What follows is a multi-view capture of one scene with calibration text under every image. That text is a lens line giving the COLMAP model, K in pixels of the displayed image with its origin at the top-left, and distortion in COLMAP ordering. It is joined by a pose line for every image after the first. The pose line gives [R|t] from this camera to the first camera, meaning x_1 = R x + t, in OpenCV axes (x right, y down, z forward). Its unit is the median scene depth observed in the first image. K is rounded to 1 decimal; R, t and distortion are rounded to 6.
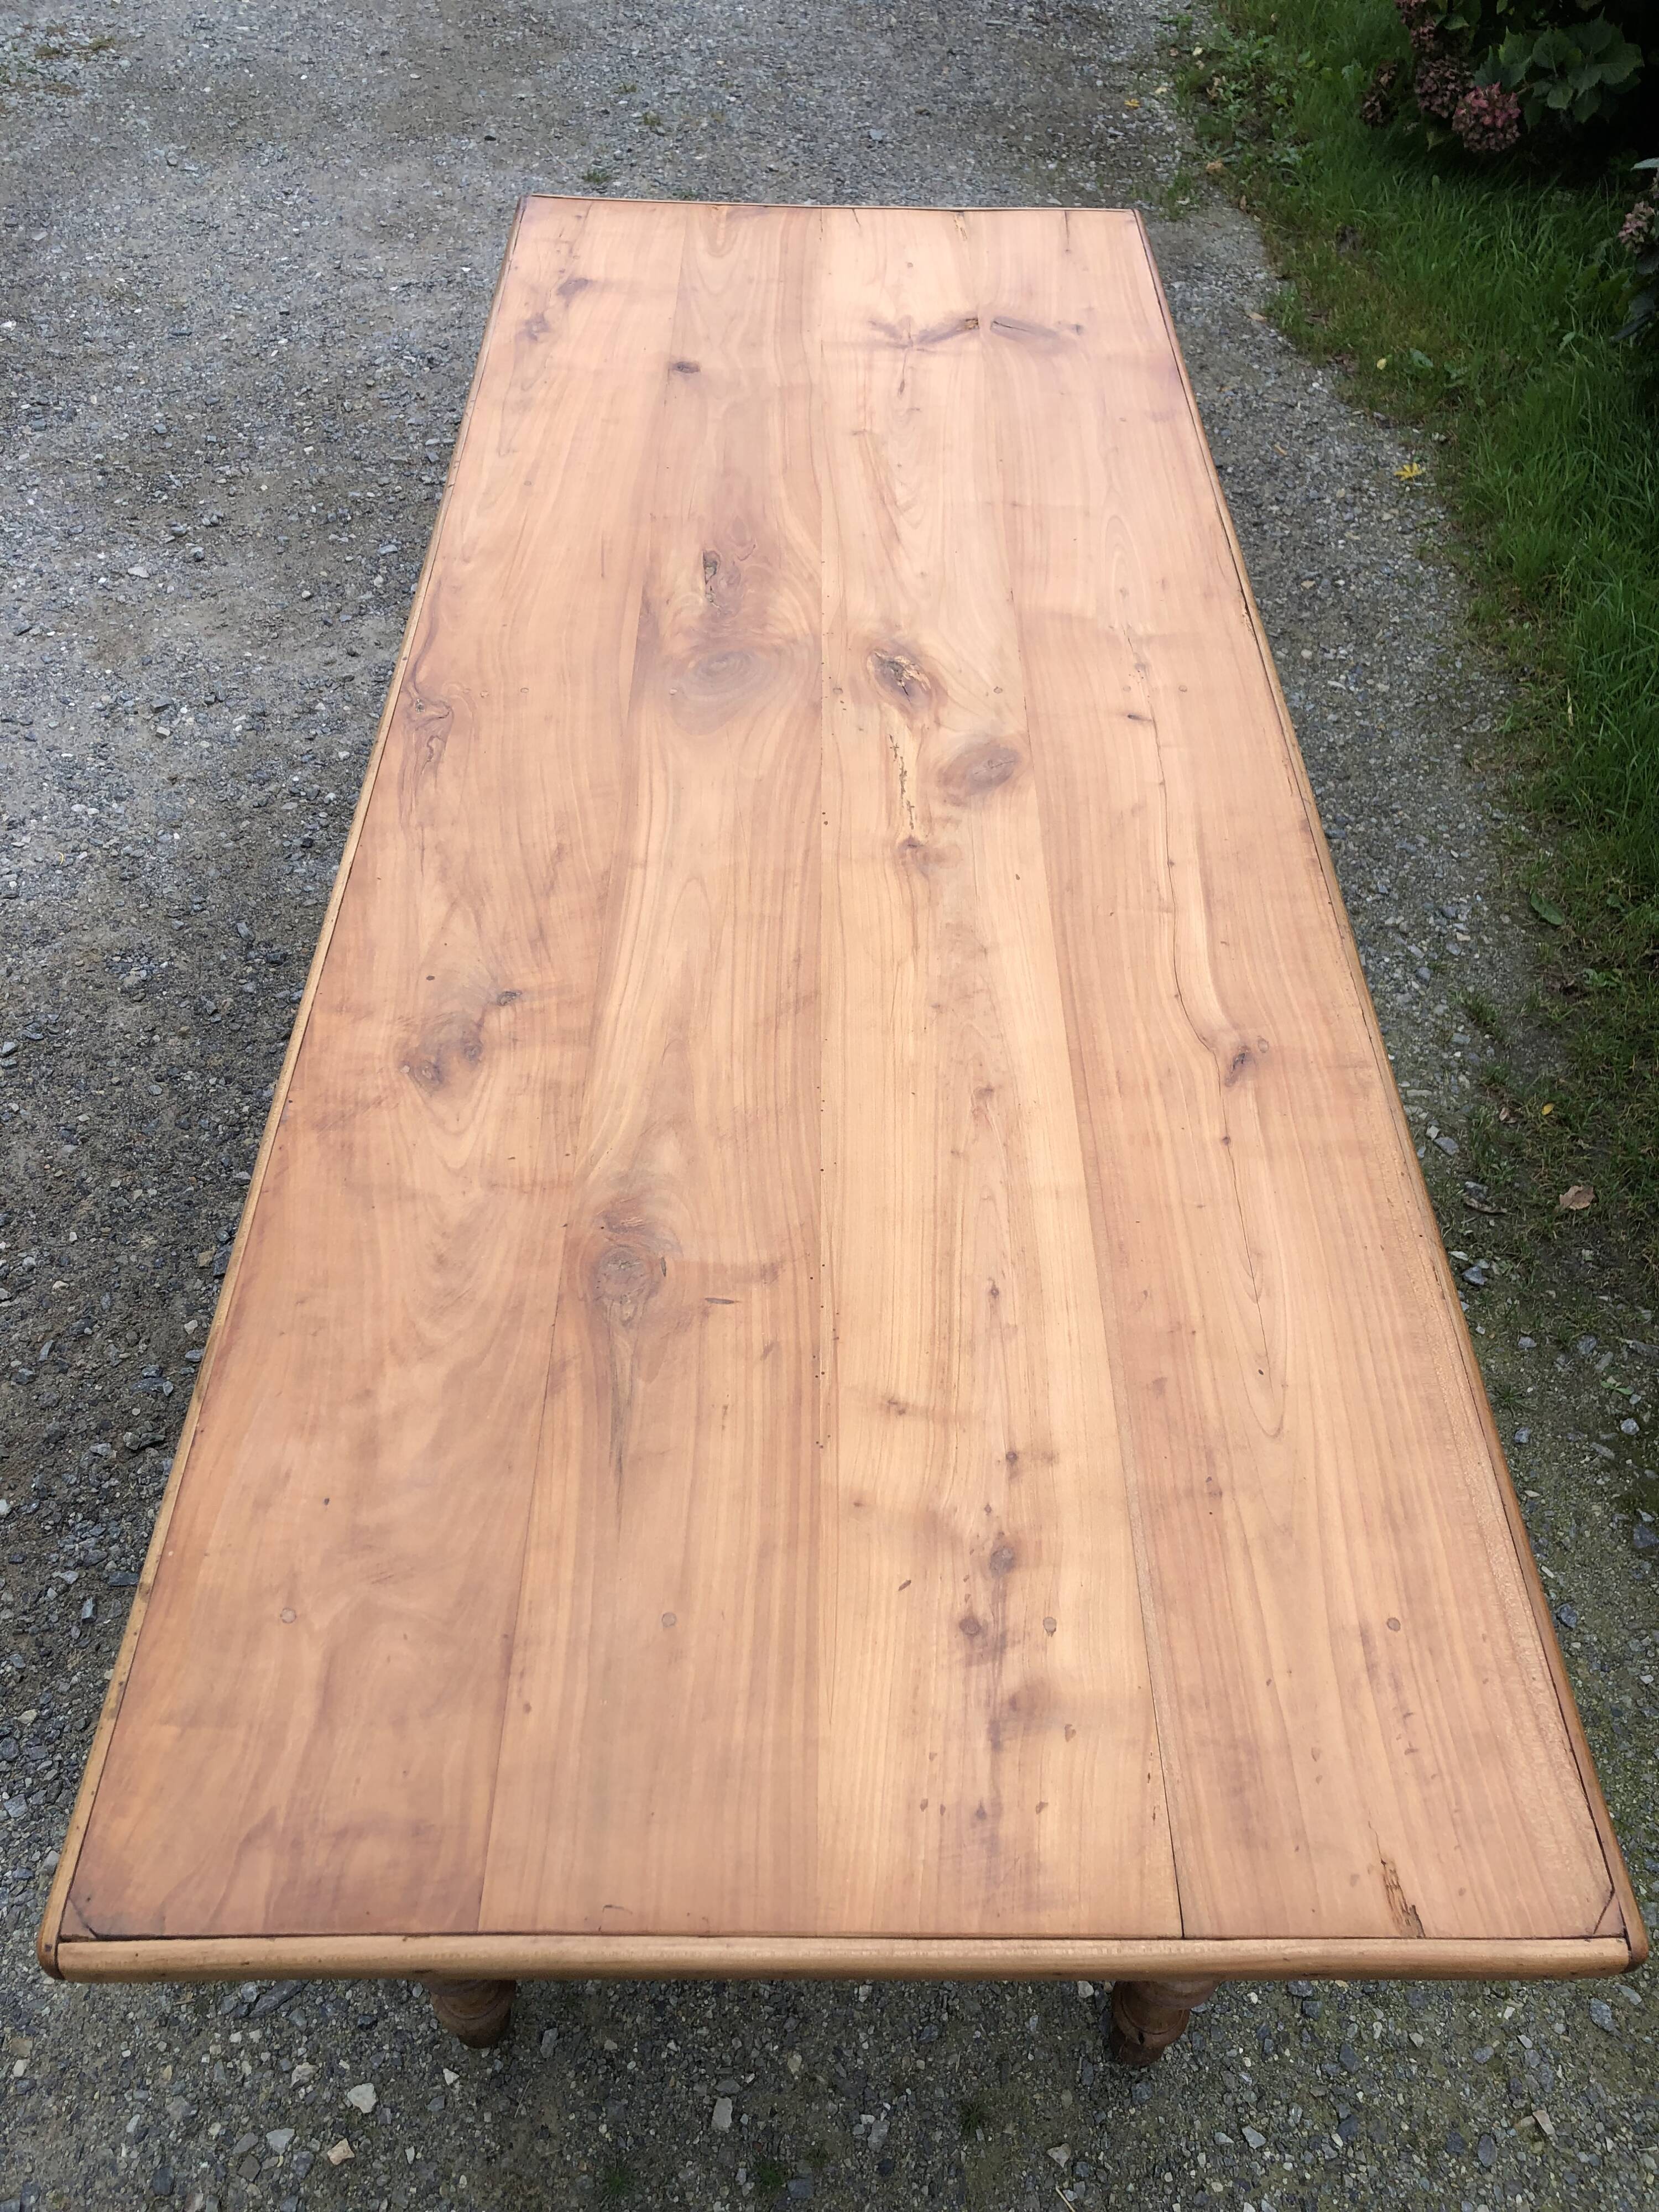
lens RADIAL K [[1810.5, 0, 831.7], [0, 1810.5, 1100.7], [0, 0, 1]] dist [0.016447, -0.003555]
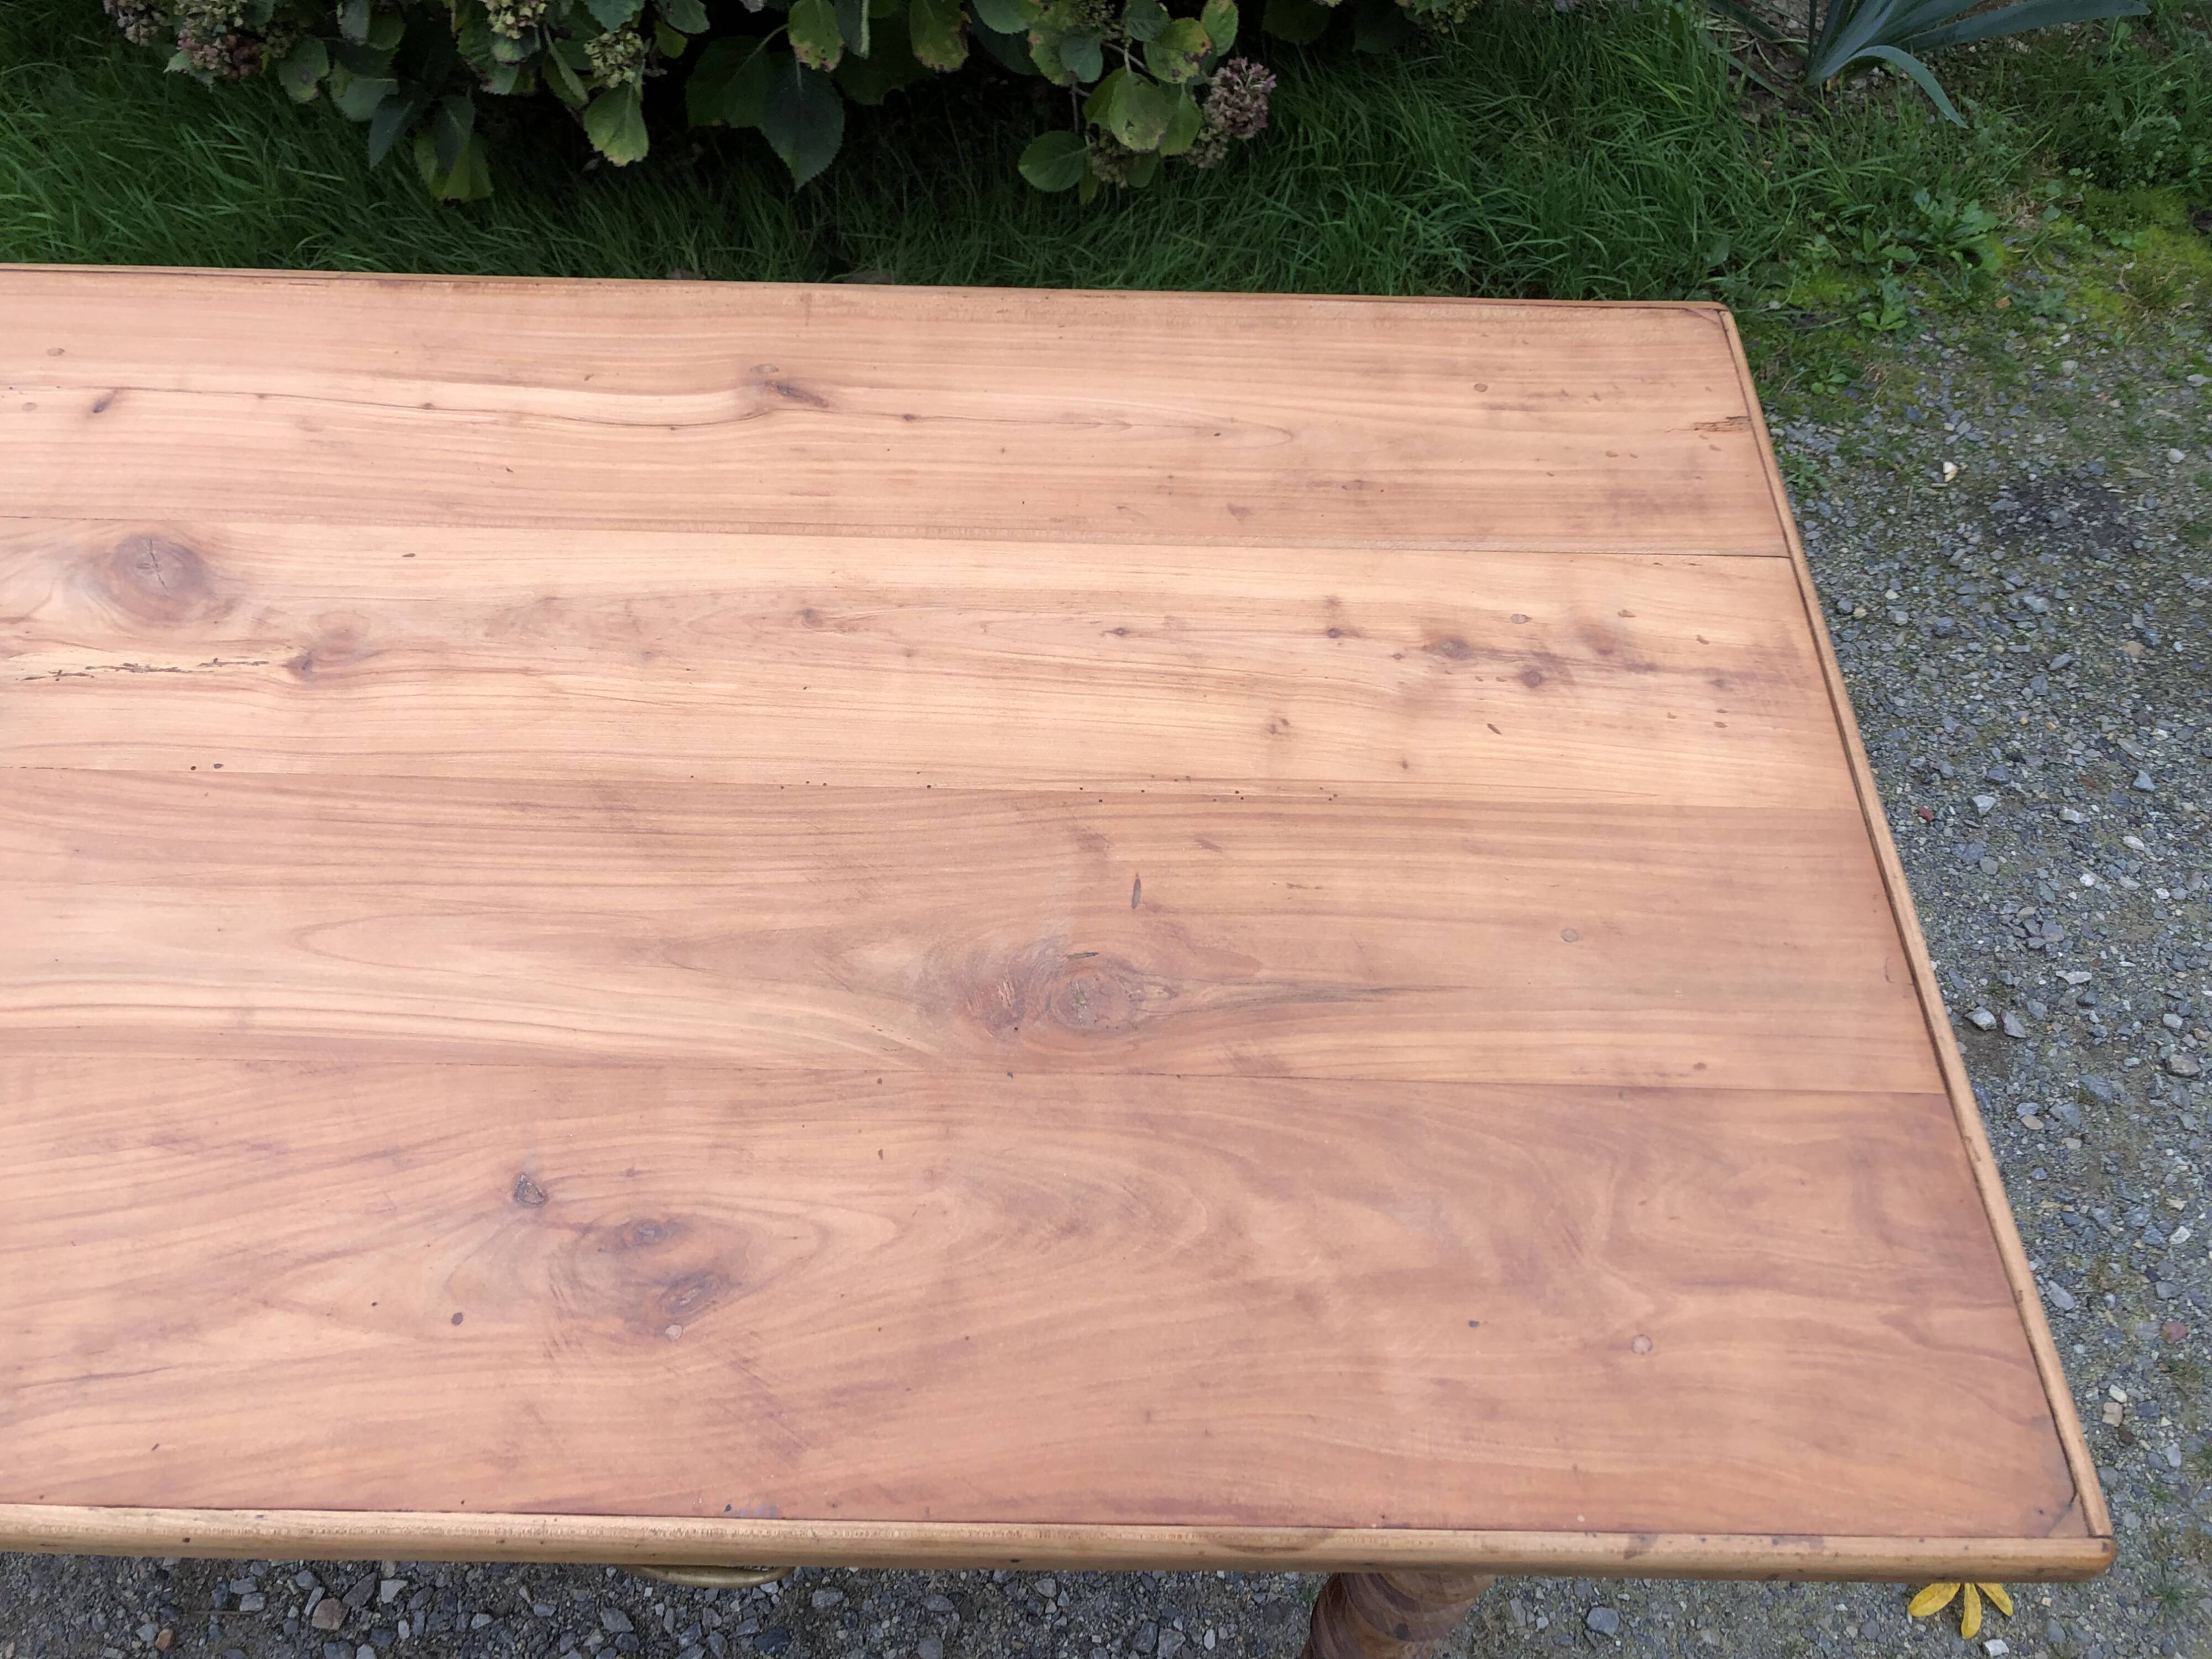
lens RADIAL K [[1810.5, 0, 1090.8], [0, 1810.5, 812.5], [0, 0, 1]] dist [0.016447, -0.003555]
pose [[0.018132, -0.825689, 0.563834, -0.410021], [0.726939, 0.398065, 0.559557, -0.309214], [-0.686463, 0.399727, 0.607443, 0.439035]]
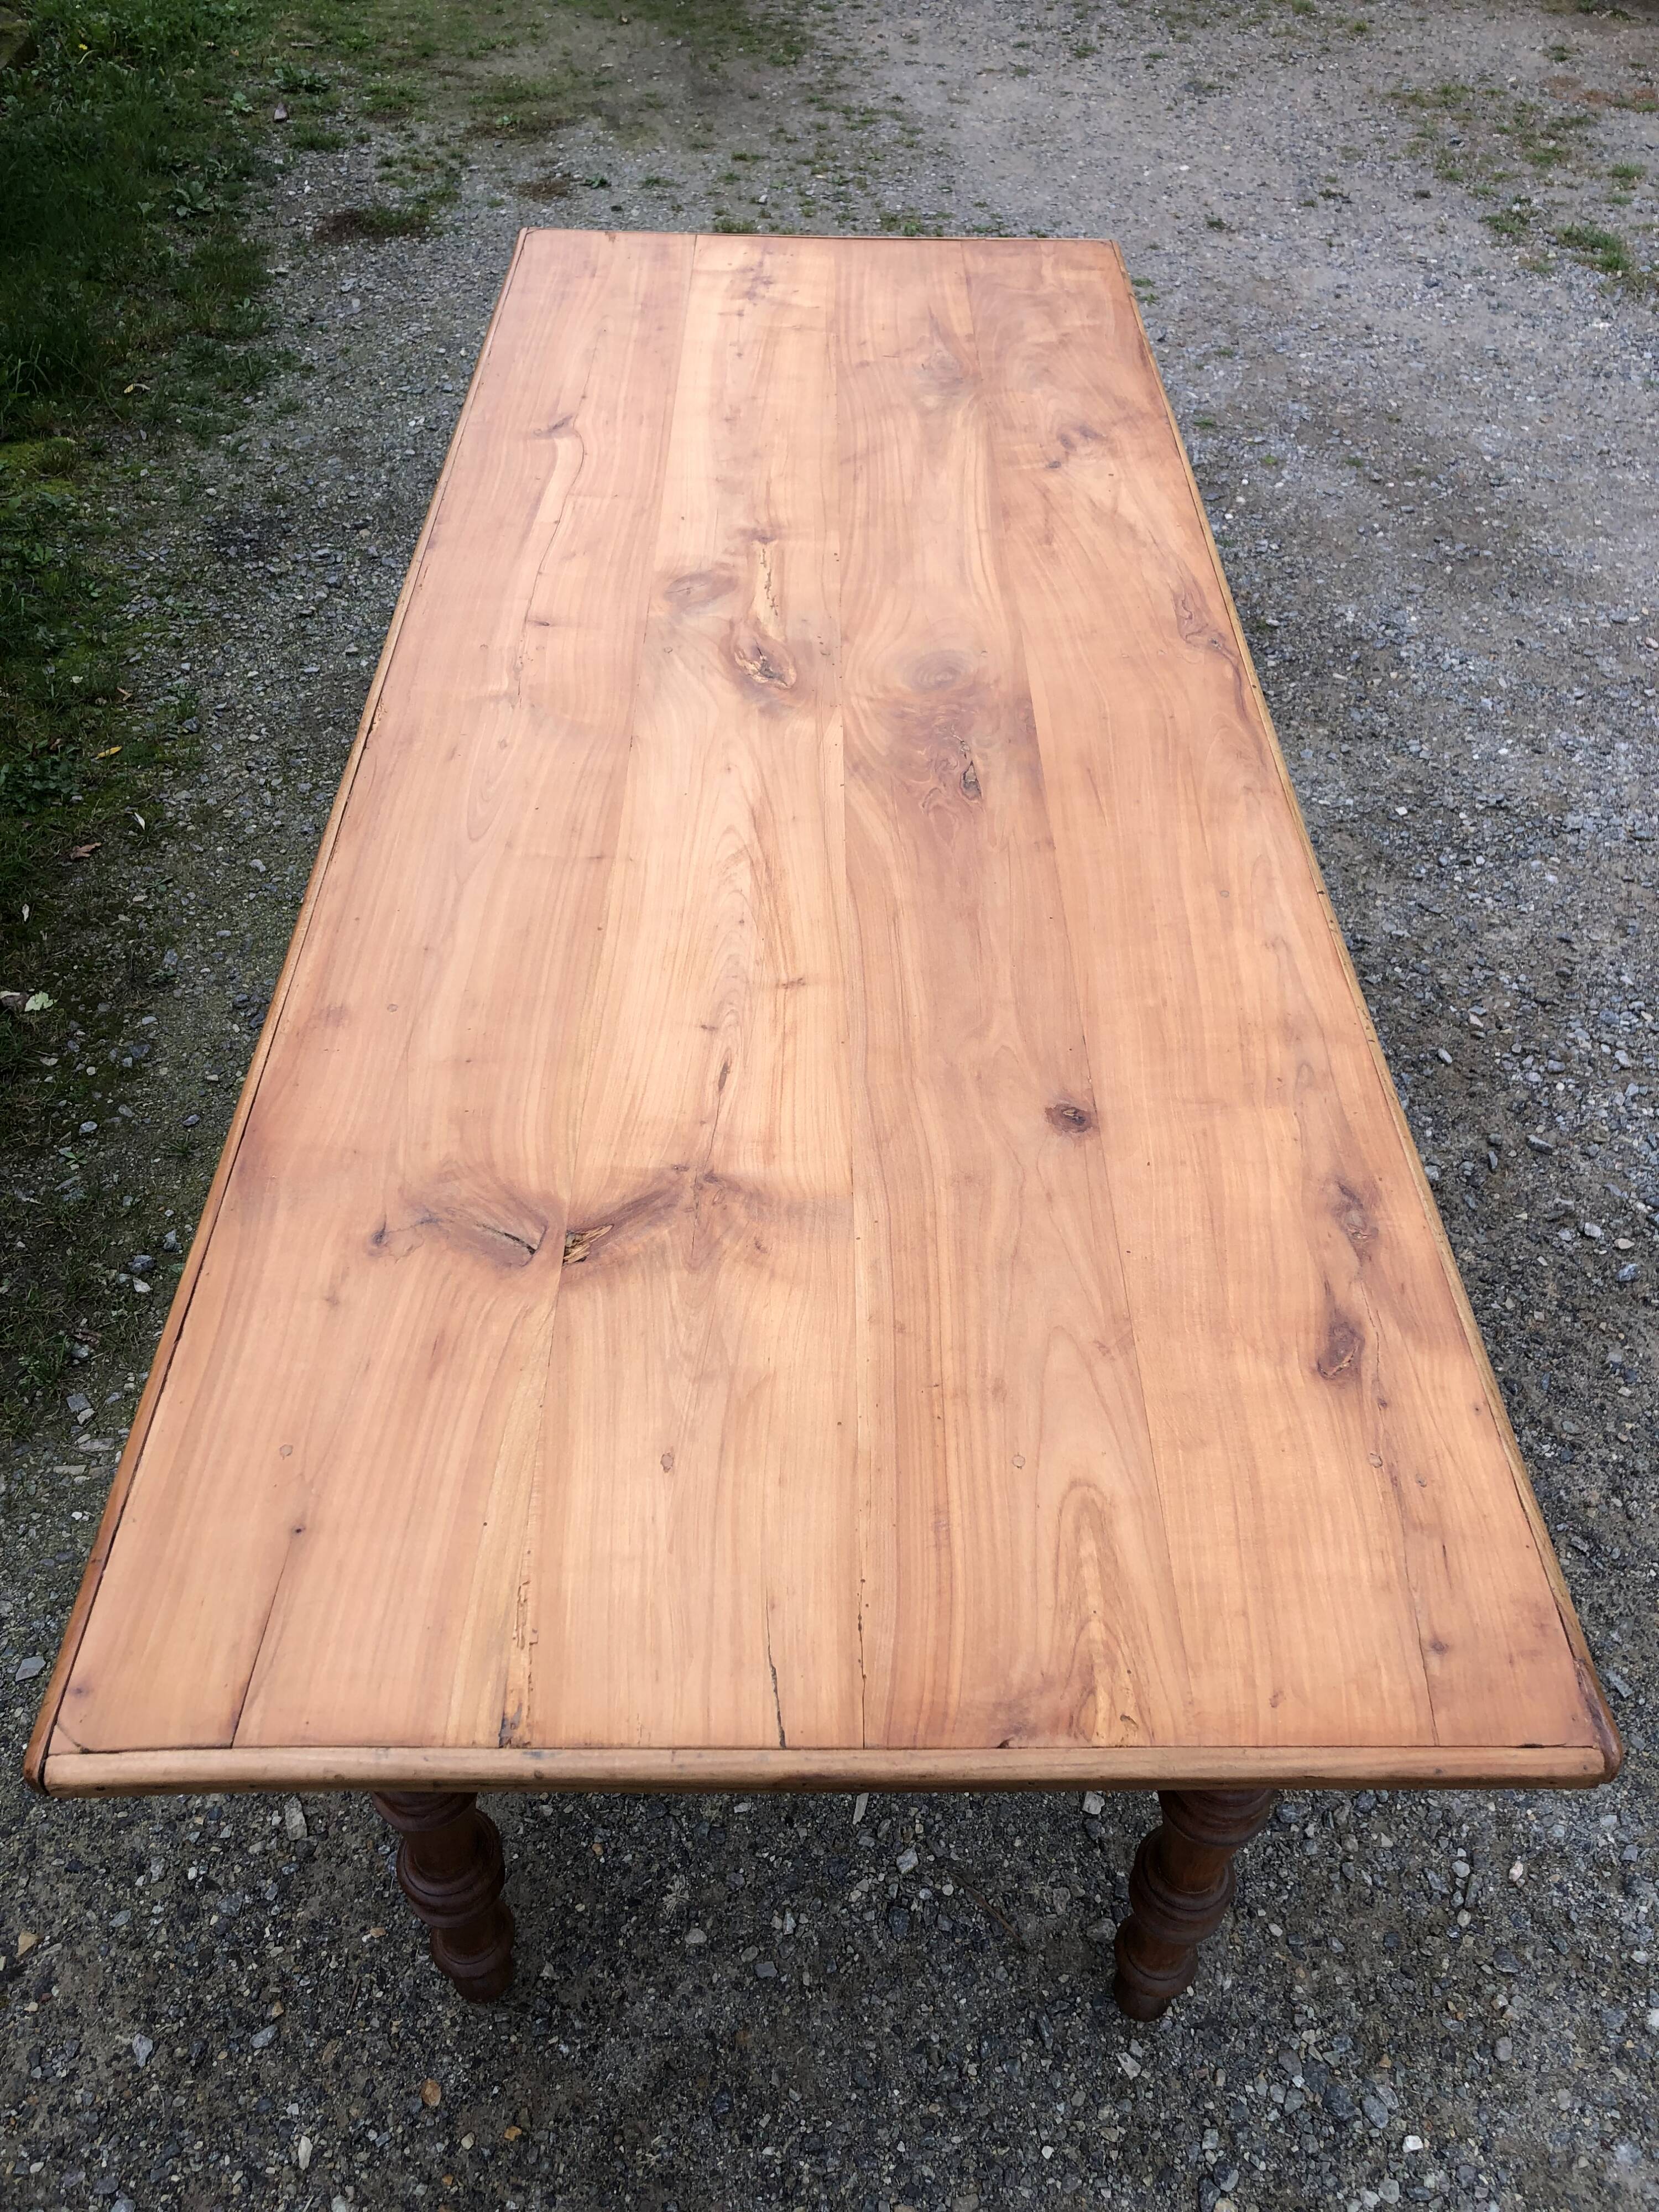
lens RADIAL K [[1810.5, 0, 859.0], [0, 1810.5, 1100.7], [0, 0, 1]] dist [0.016447, -0.003555]
pose [[-0.998112, -0.032739, -0.051961, 0.035162], [-0.050771, -0.036180, 0.998055, -1.501207], [-0.034556, 0.998809, 0.034449, 1.446735]]
